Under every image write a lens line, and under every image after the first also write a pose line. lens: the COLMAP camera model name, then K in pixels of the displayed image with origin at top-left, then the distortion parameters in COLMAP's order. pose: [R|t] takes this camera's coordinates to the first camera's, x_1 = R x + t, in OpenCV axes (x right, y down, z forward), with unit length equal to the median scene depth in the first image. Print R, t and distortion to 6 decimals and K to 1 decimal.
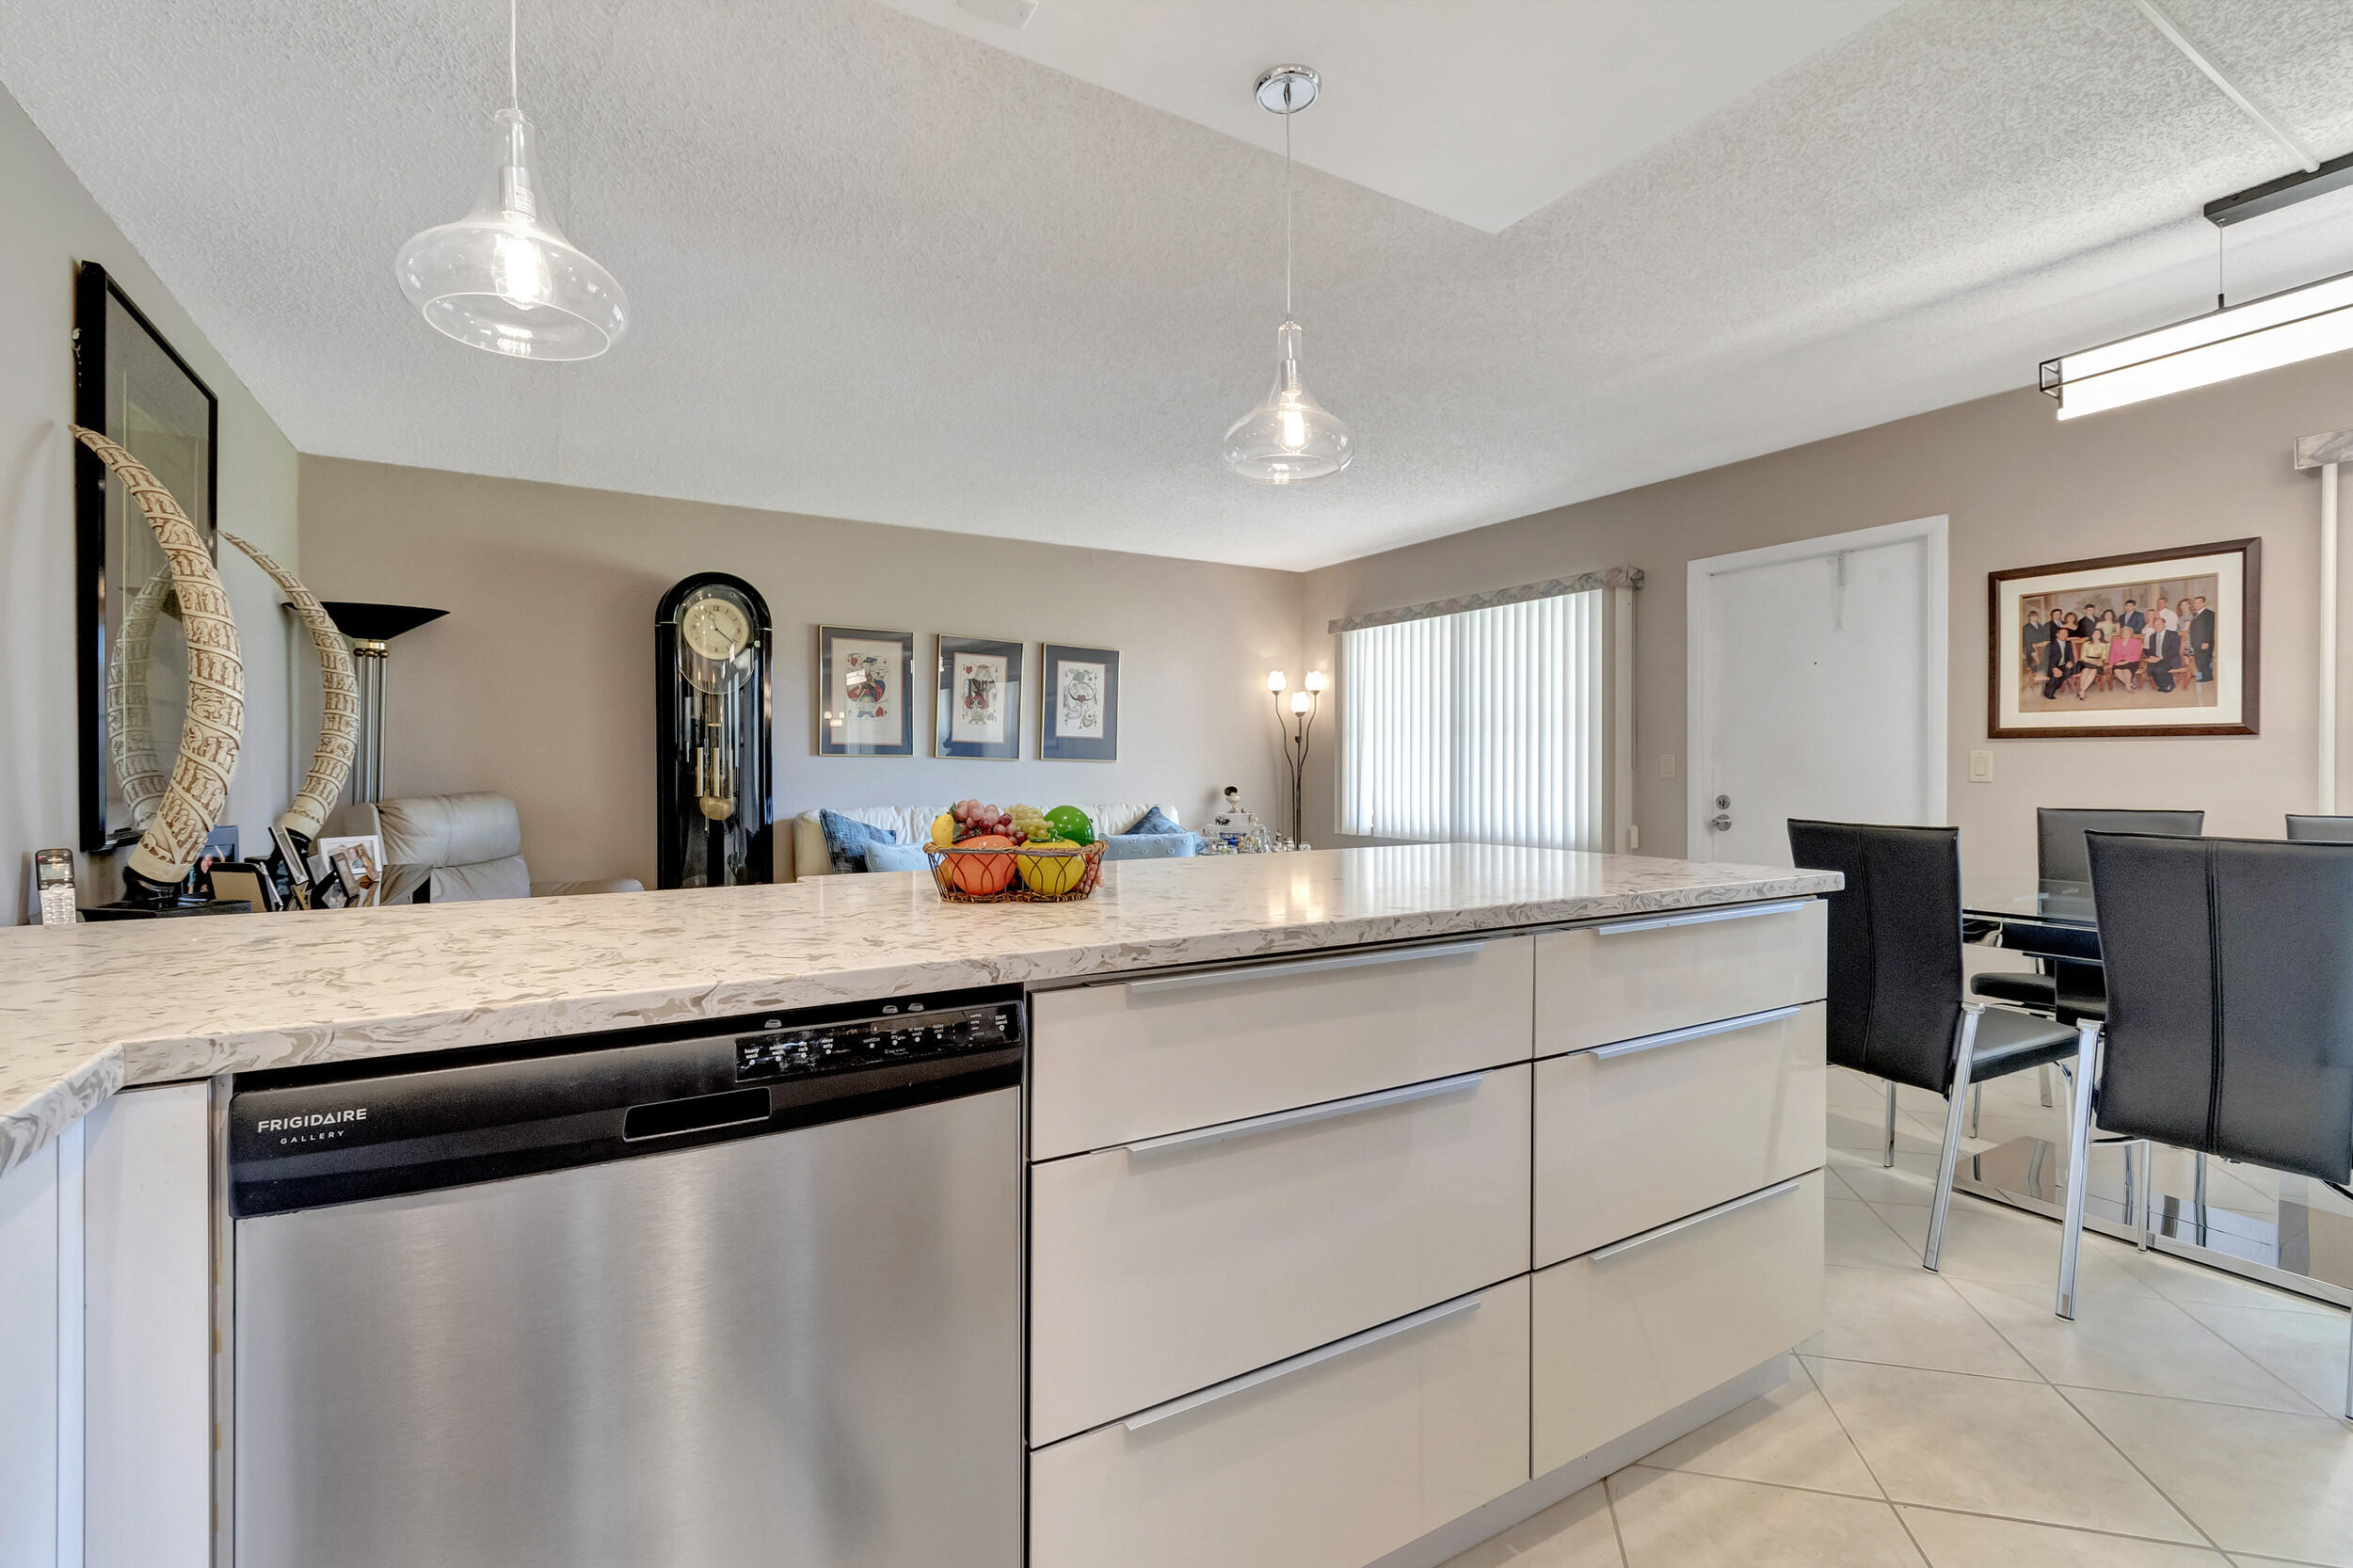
lens RADIAL K [[1044.9, 0, 1171.2], [0, 1044.9, 790.0], [0, 0, 1]] dist [0.001058, -0.000541]
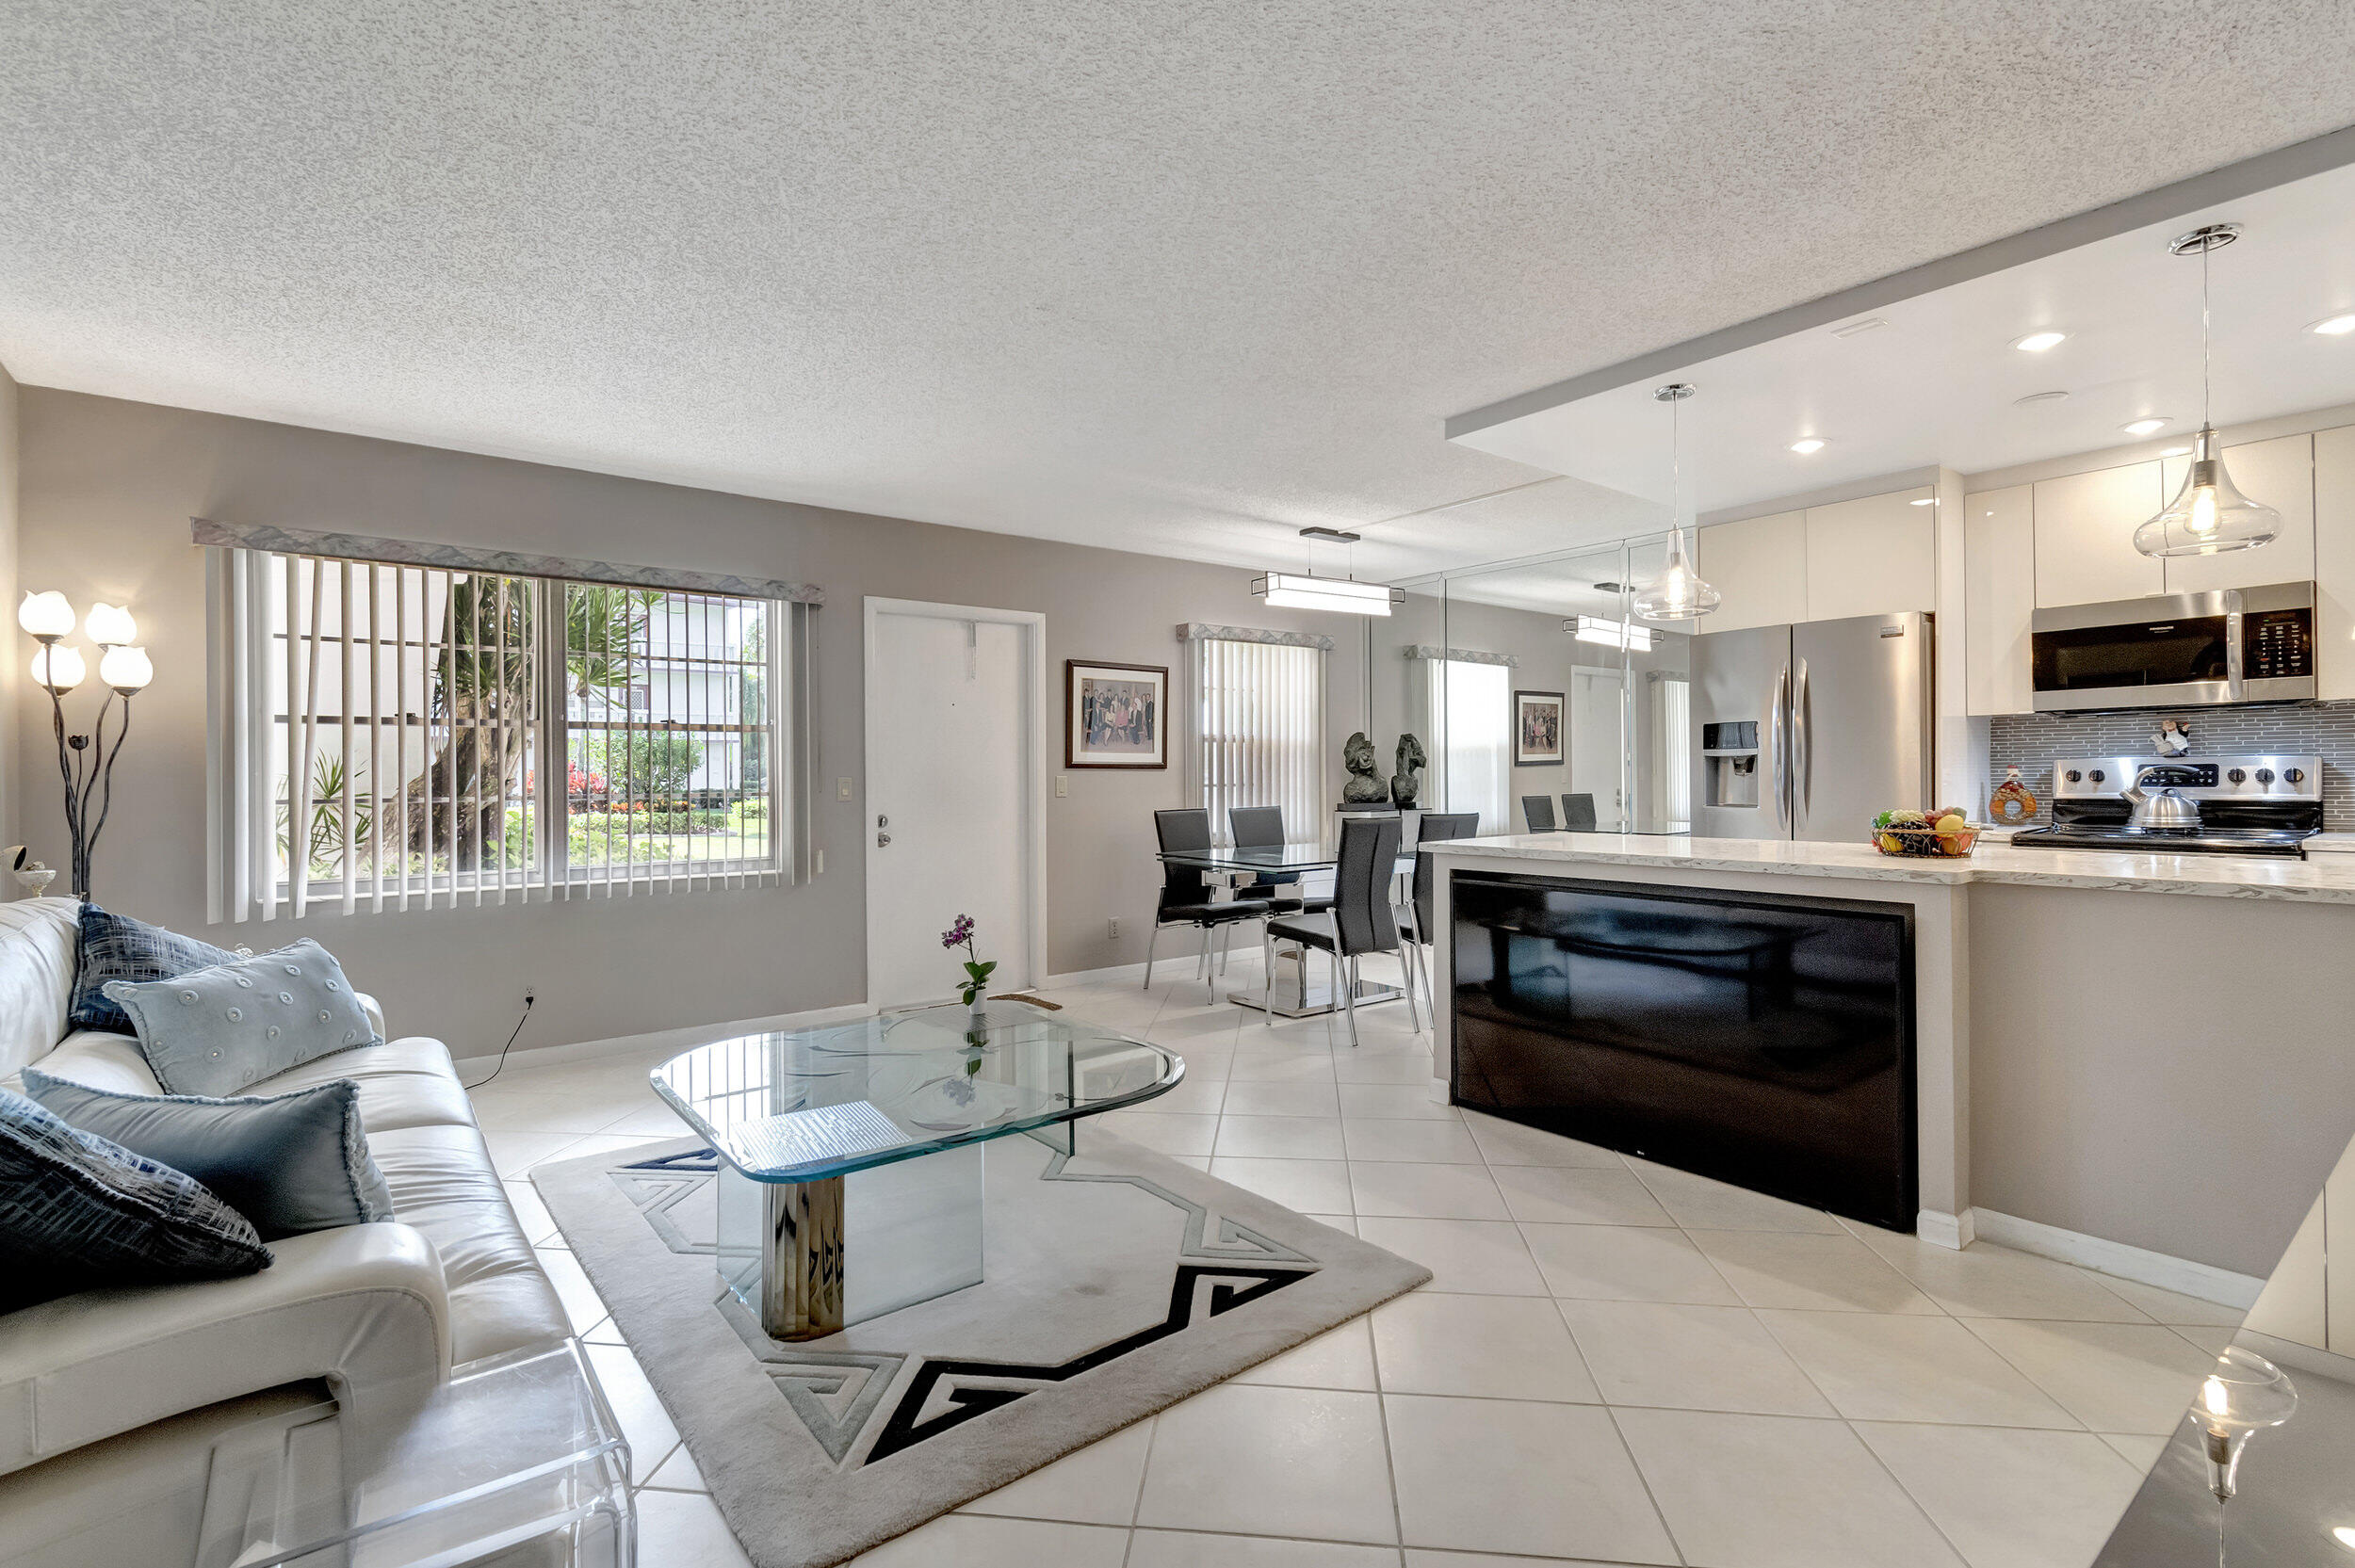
lens RADIAL K [[1084.8, 0, 1153.7], [0, 1084.8, 775.7], [0, 0, 1]] dist [-0.001862, -0.001088]
pose [[-0.114479, 0.004028, 0.993417, -0.827533], [0.029160, 0.999575, -0.000693, -0.034882], [-0.992998, 0.028888, -0.114548, 1.094227]]
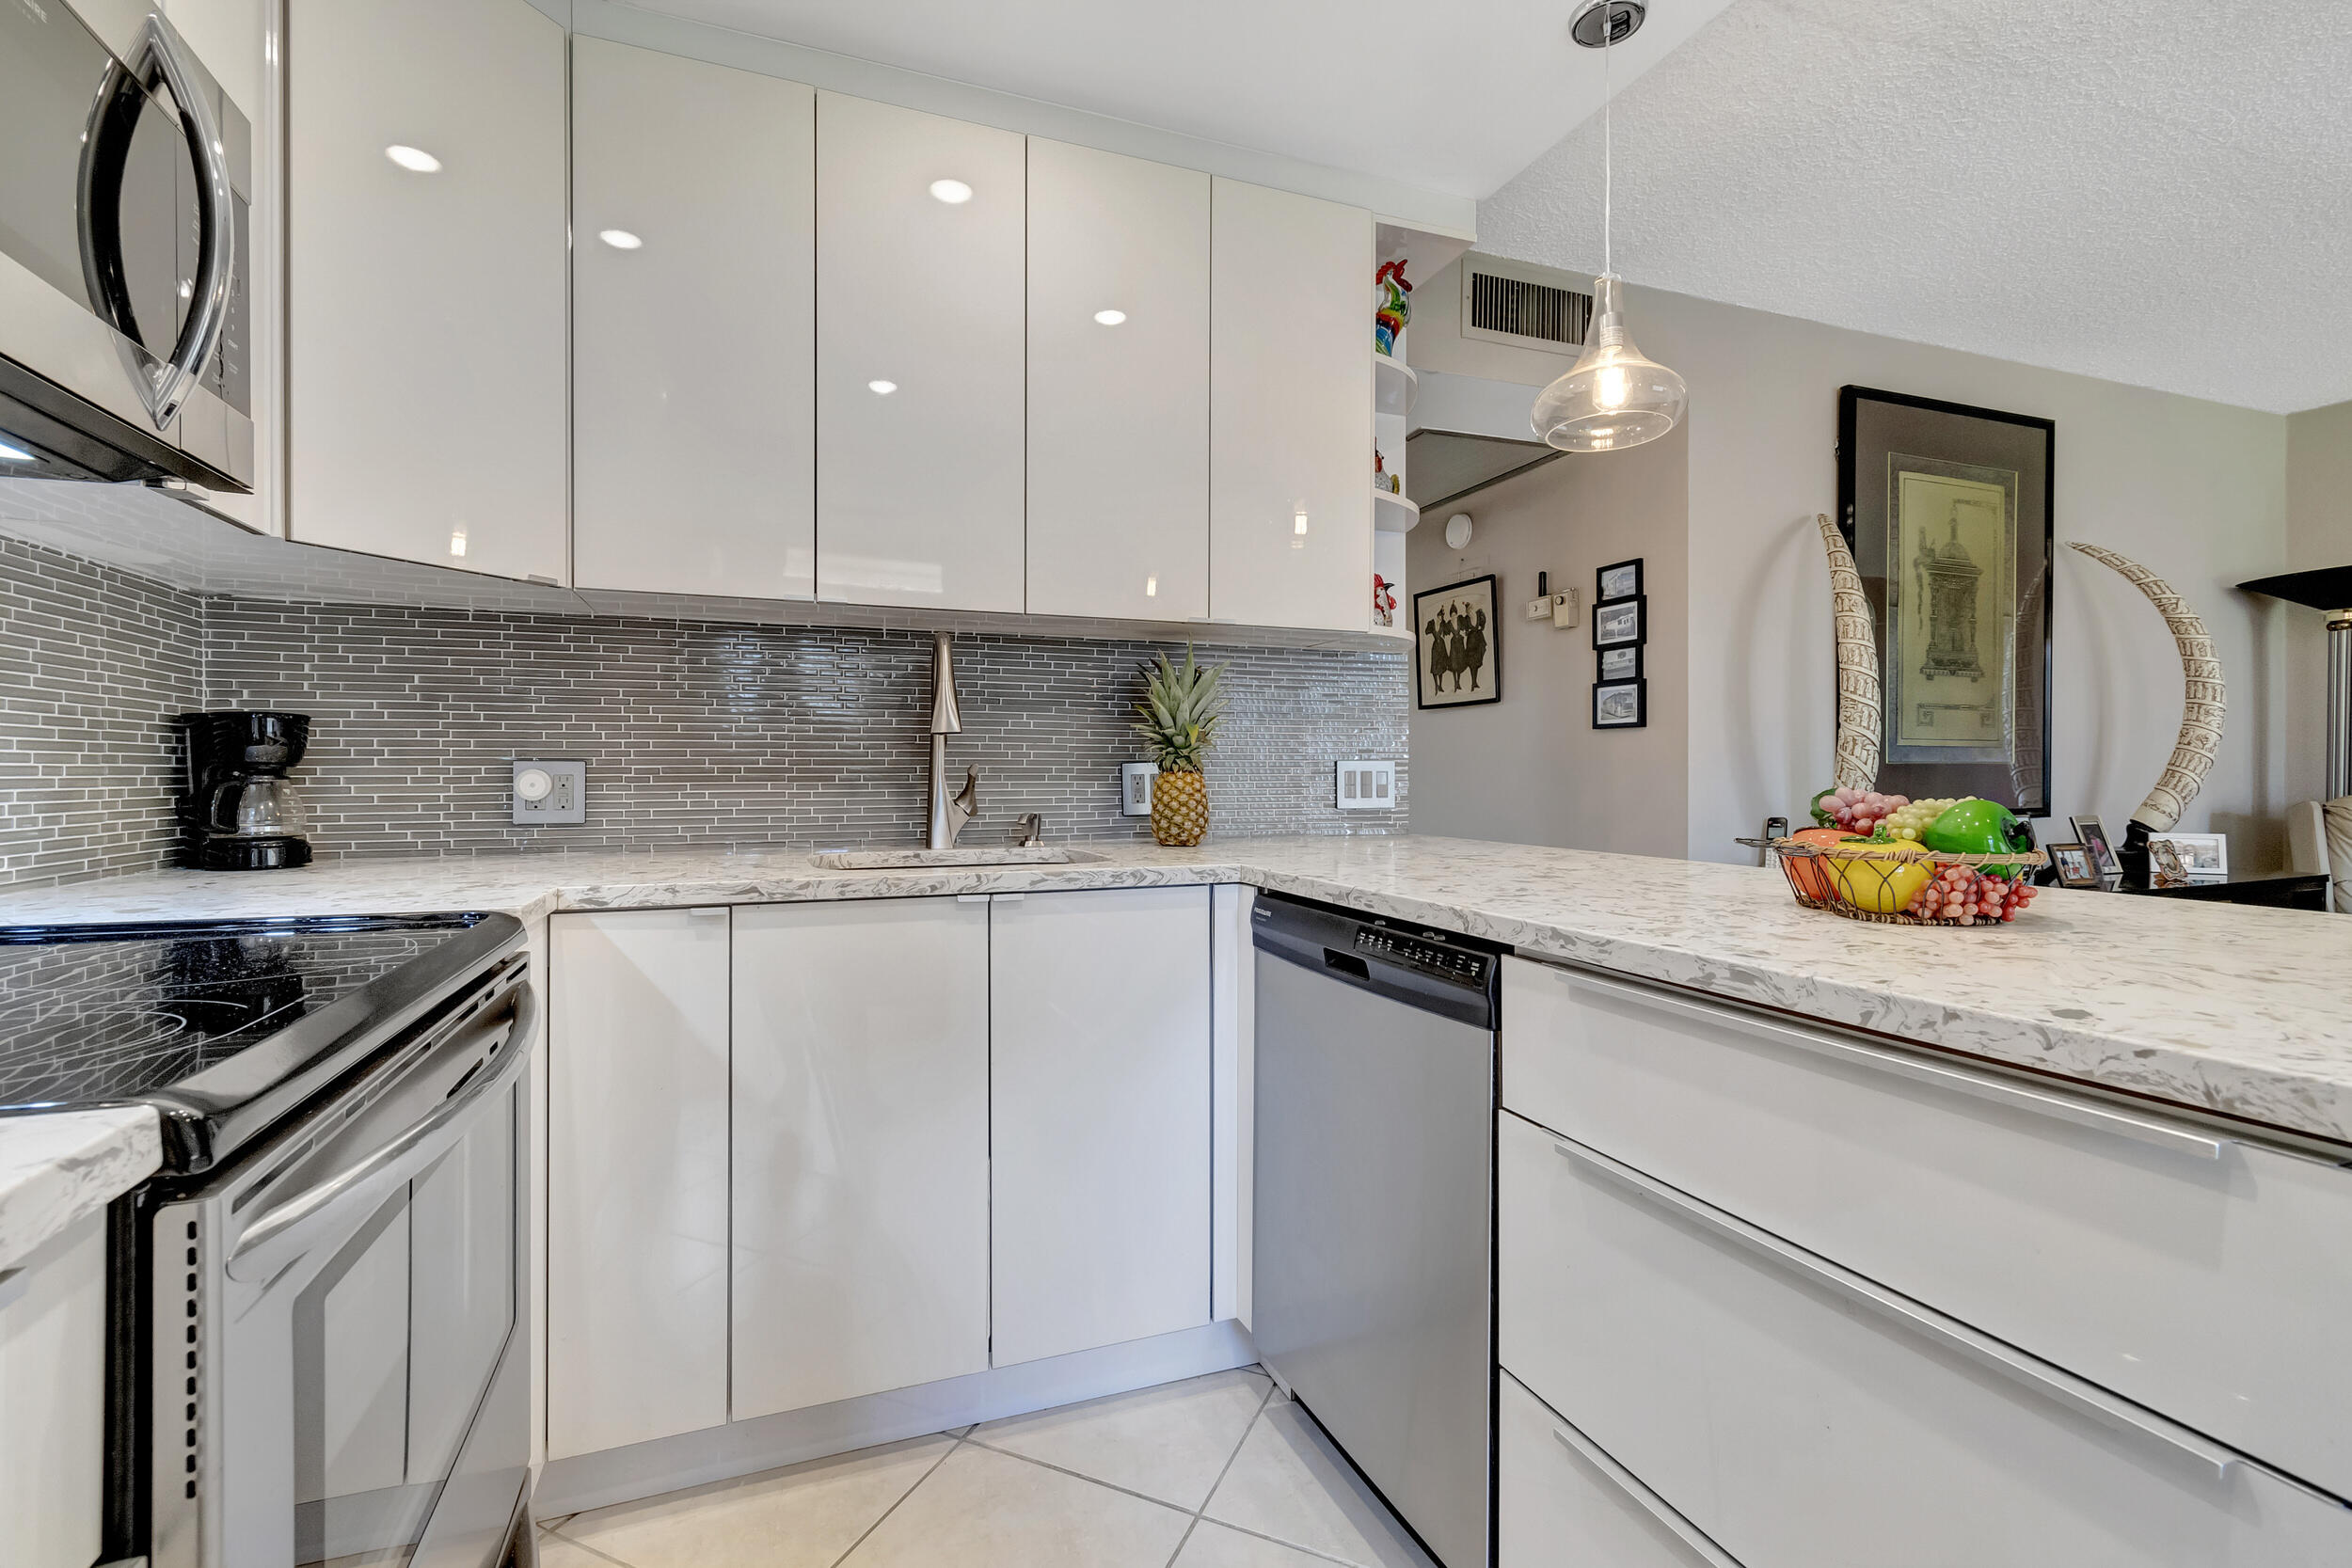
lens RADIAL K [[1046.4, 0, 1169.1], [0, 1046.4, 780.1], [0, 0, 1]] dist [-0.000032, -0.000171]
pose [[-0.178273, 0.010823, -0.983922, 0.292520], [-0.019212, 0.999711, 0.014478, 0.001298], [0.983794, 0.021484, -0.178013, 0.248799]]
